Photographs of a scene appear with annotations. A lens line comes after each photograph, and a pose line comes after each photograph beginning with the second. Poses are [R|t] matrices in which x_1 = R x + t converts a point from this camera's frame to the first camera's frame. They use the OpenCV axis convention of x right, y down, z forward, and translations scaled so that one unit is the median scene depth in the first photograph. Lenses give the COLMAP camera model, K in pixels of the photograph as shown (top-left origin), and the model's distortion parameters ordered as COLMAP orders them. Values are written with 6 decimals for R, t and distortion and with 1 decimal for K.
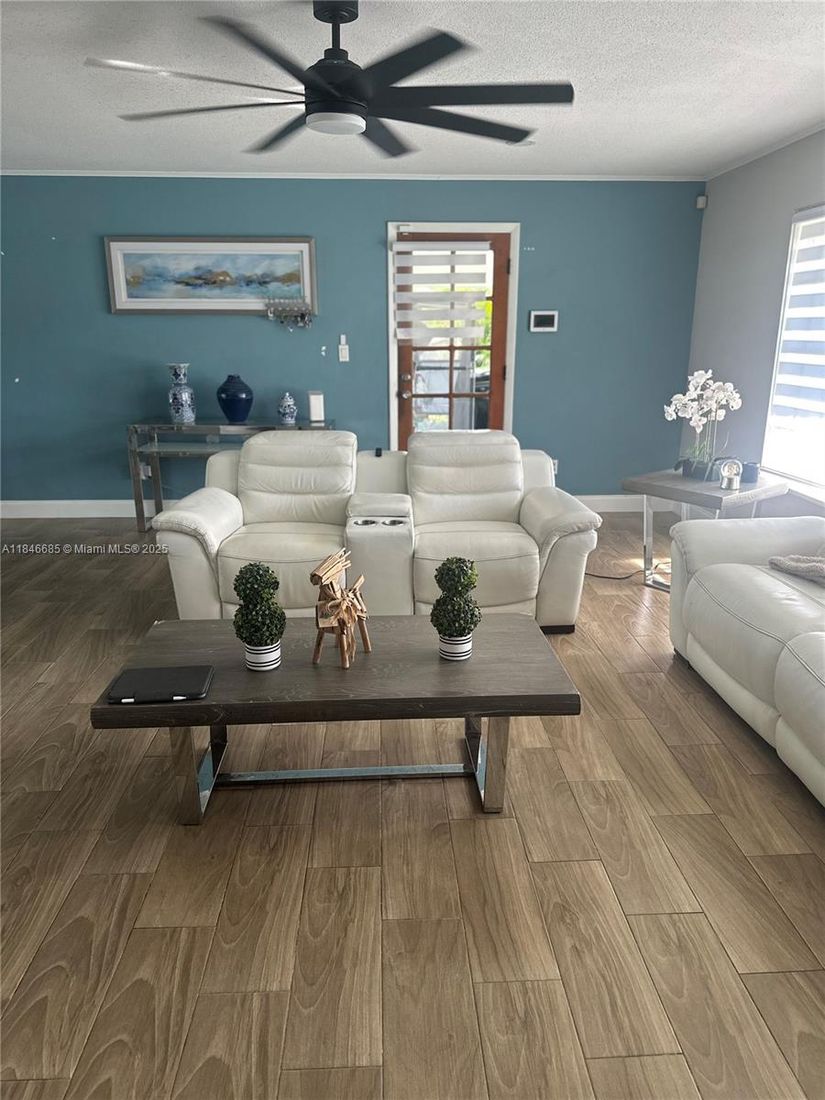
lens RADIAL K [[758.7, 0, 418.9], [0, 758.7, 565.7], [0, 0, 1]] dist [0.140788, -0.253052]
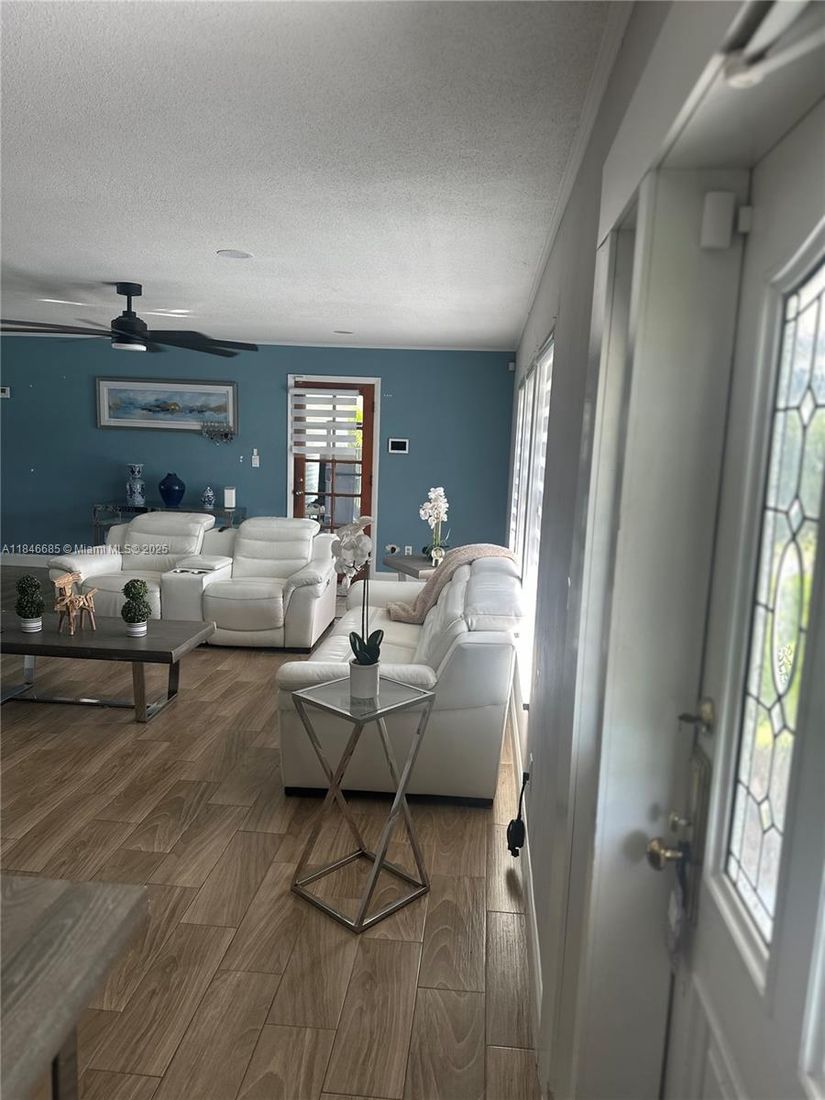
lens RADIAL K [[758.7, 0, 418.9], [0, 758.7, 565.7], [0, 0, 1]] dist [0.140788, -0.253052]
pose [[0.989583, 0.061309, -0.130256, 0.400264], [-0.076845, 0.990059, -0.117803, 0.051500], [0.121738, 0.126586, 0.984457, -0.312512]]
